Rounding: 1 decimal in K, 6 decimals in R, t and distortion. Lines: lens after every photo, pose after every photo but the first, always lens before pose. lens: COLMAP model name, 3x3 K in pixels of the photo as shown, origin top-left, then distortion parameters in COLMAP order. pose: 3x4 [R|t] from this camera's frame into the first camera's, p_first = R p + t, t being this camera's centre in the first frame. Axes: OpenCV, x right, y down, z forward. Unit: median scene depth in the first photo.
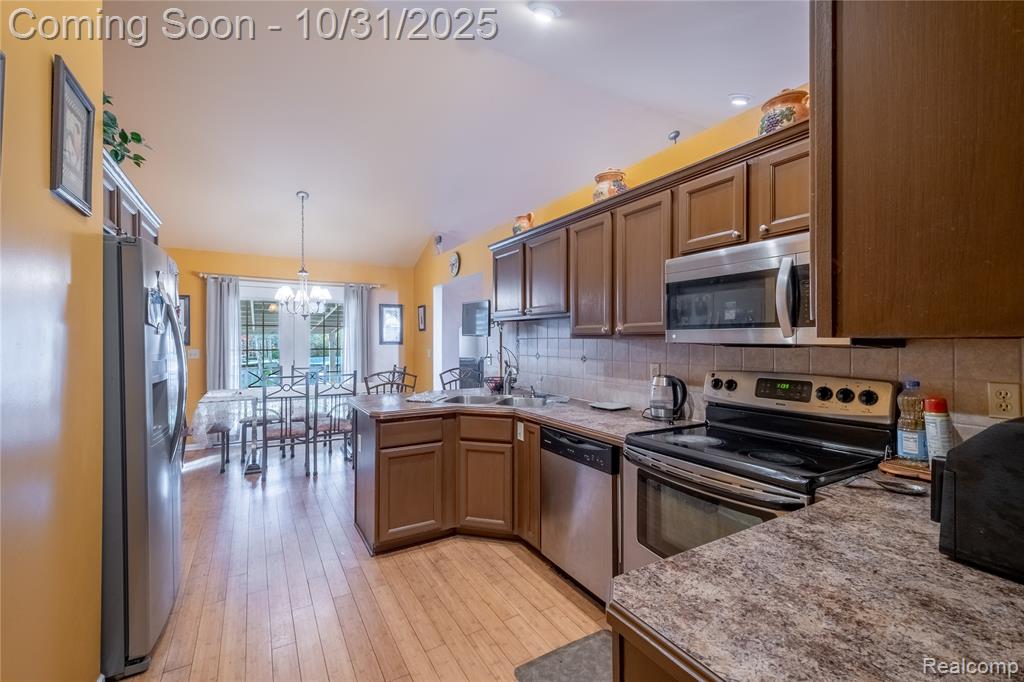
lens RADIAL K [[438.8, 0, 509.1], [0, 438.8, 337.3], [0, 0, 1]] dist [0.010024, -0.000303]
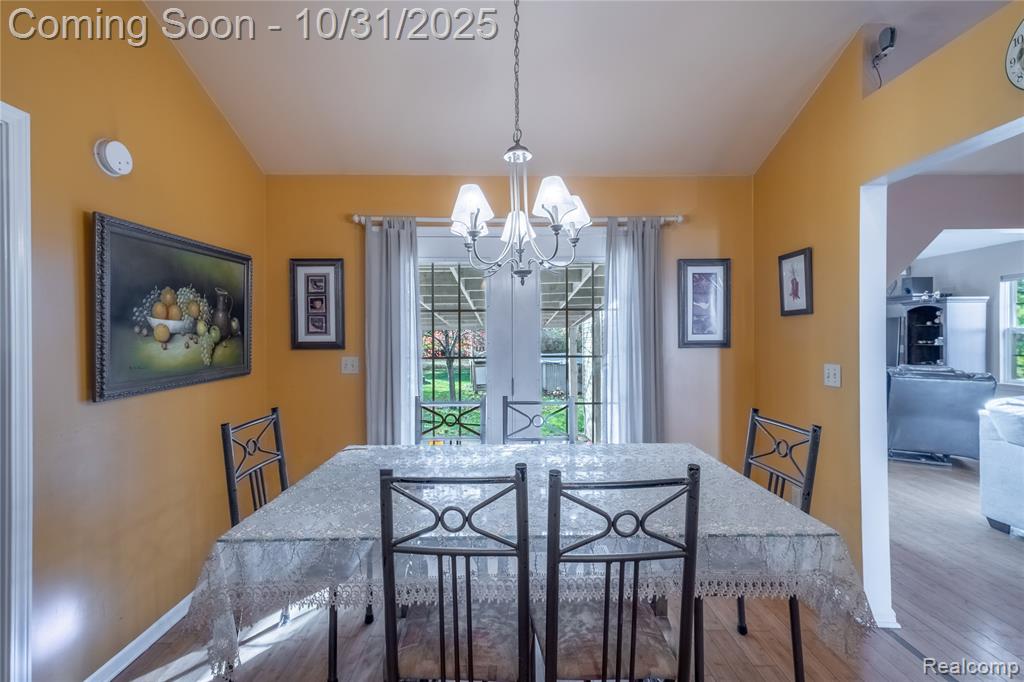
lens RADIAL K [[438.8, 0, 511.1], [0, 438.8, 336.3], [0, 0, 1]] dist [0.010024, -0.000303]
pose [[0.873473, -0.002642, -0.486866, -0.243741], [0.006234, 0.999964, 0.005759, 0.000572], [0.486833, -0.008066, 0.873458, 0.557564]]
